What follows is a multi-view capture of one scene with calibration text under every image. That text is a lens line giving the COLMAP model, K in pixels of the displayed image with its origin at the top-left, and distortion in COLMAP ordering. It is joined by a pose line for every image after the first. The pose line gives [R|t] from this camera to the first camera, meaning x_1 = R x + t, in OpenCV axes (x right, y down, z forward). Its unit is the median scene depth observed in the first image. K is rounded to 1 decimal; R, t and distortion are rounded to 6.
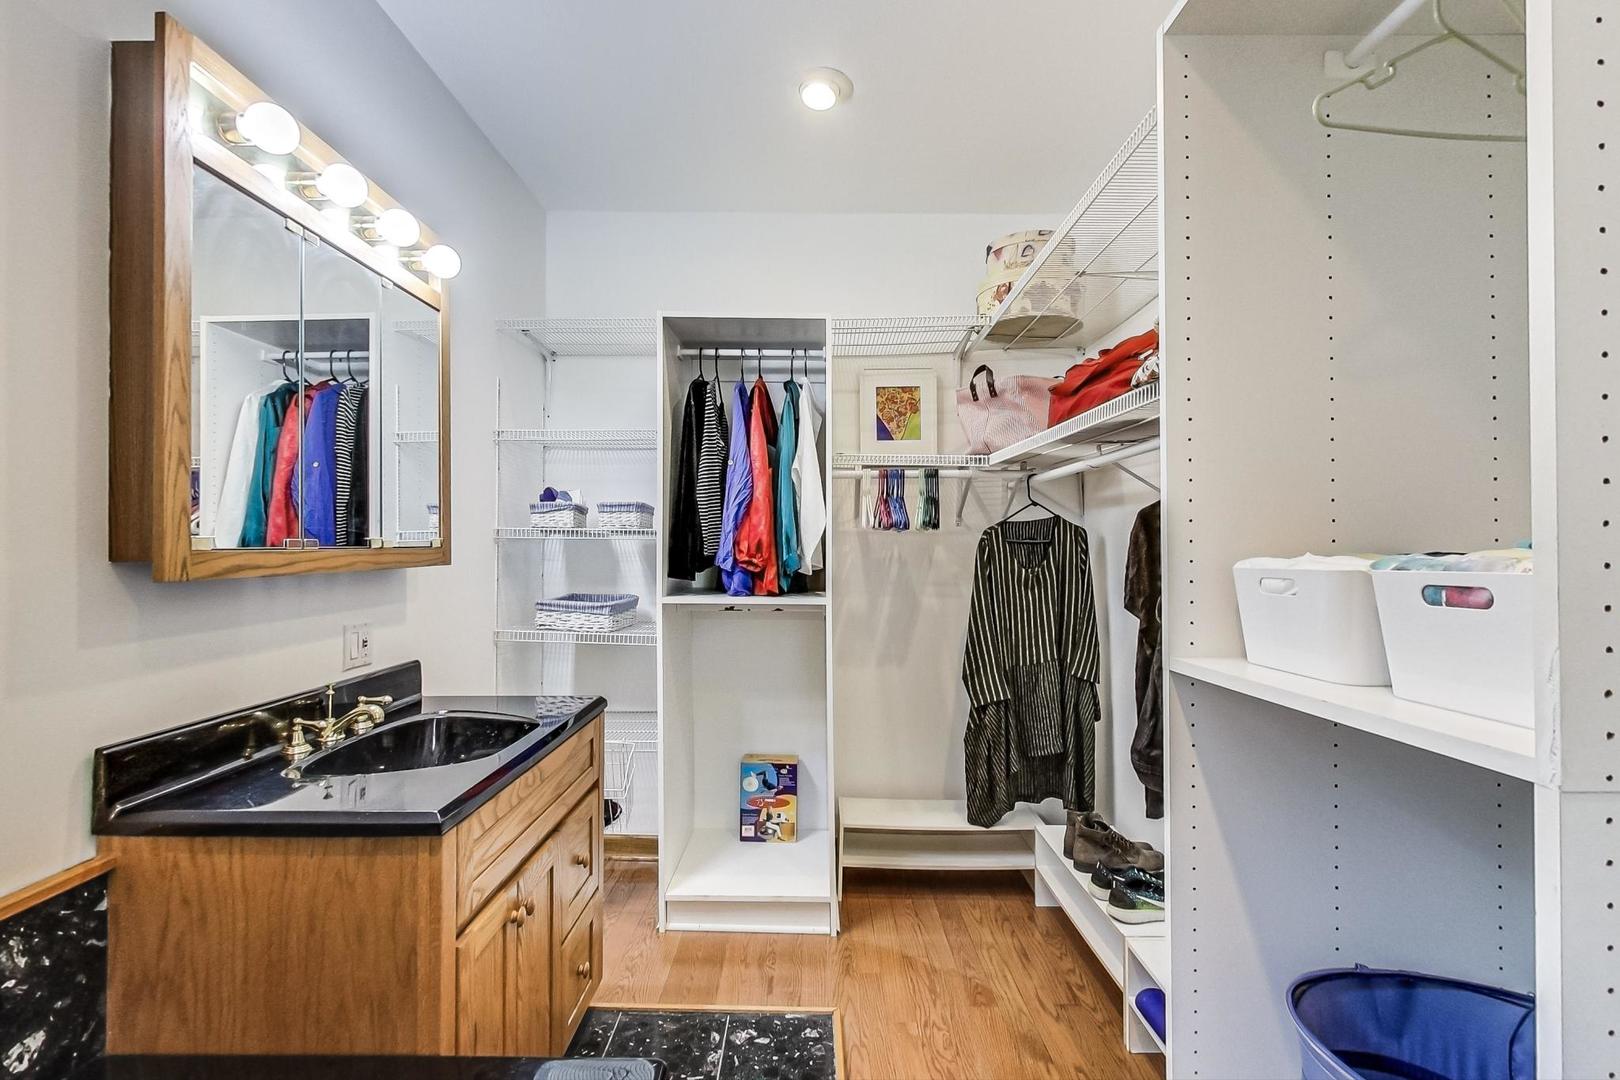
lens RADIAL K [[575.4, 0, 807.5], [0, 575.4, 536.5], [0, 0, 1]] dist [0.000617, 0.000099]
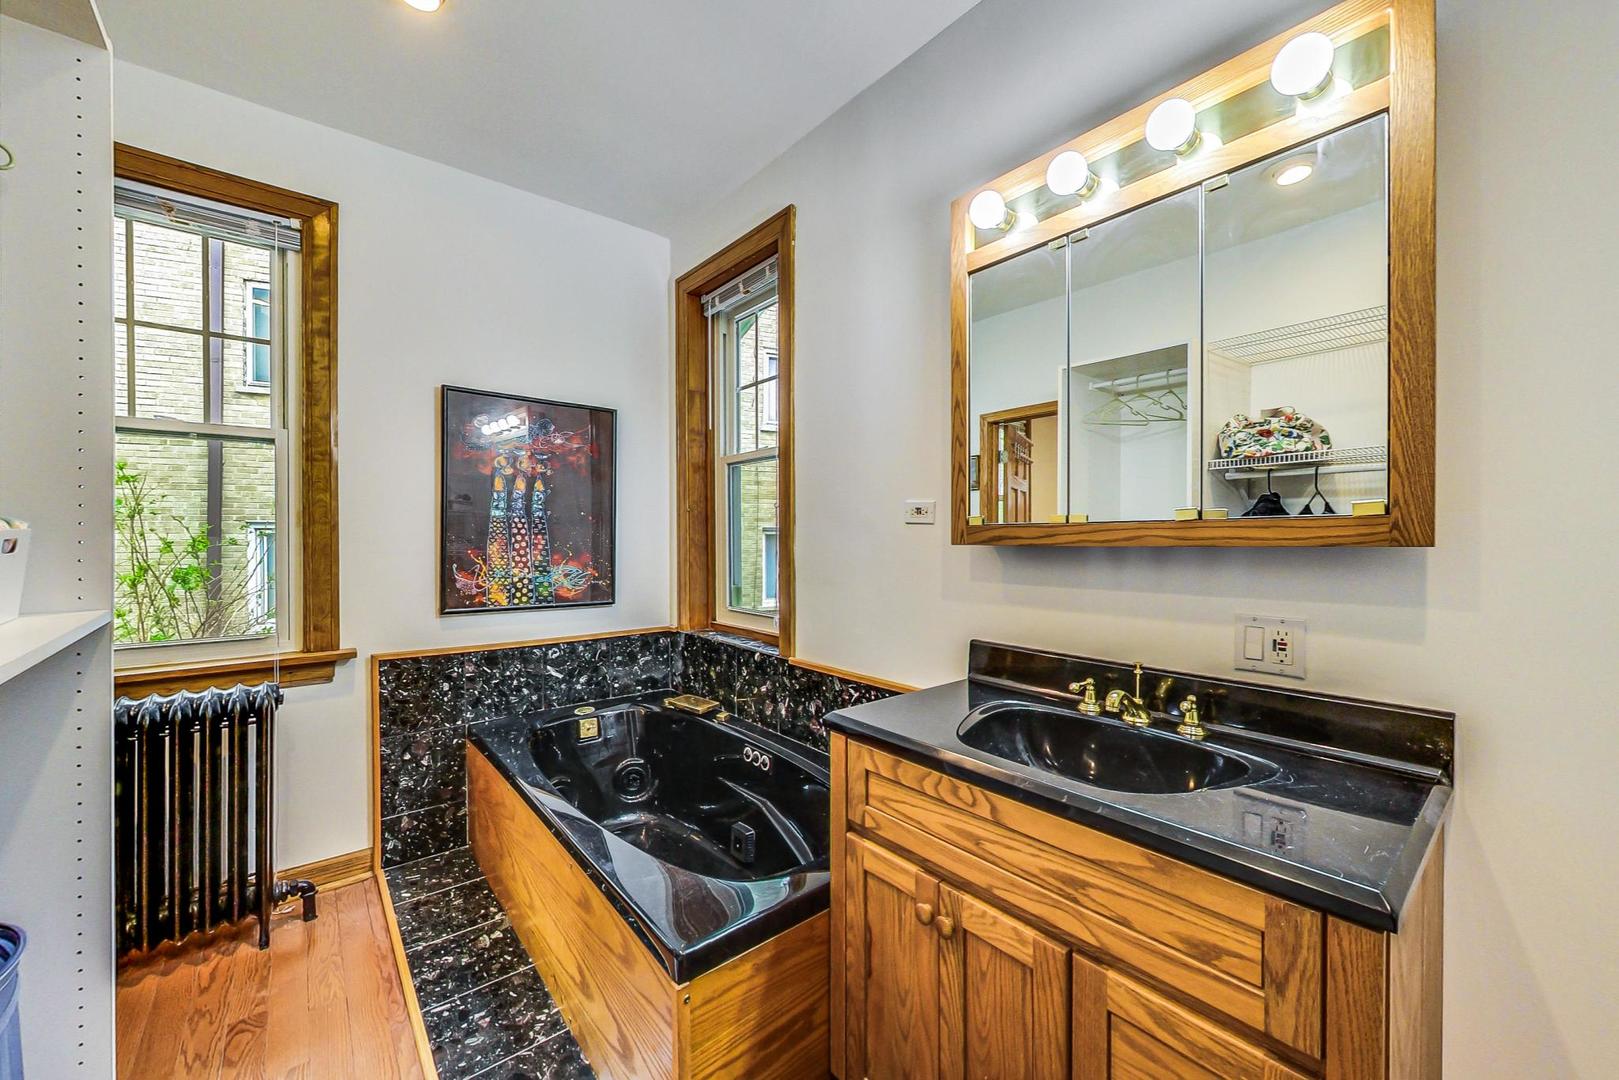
lens RADIAL K [[575.0, 0, 807.0], [0, 575.0, 536.5], [0, 0, 1]] dist [0.000617, 0.000099]
pose [[-0.736013, 0.004873, -0.676950, 0.177584], [0.019903, 0.999698, -0.014443, 0.036878], [0.676675, -0.024104, -0.735887, 1.030686]]
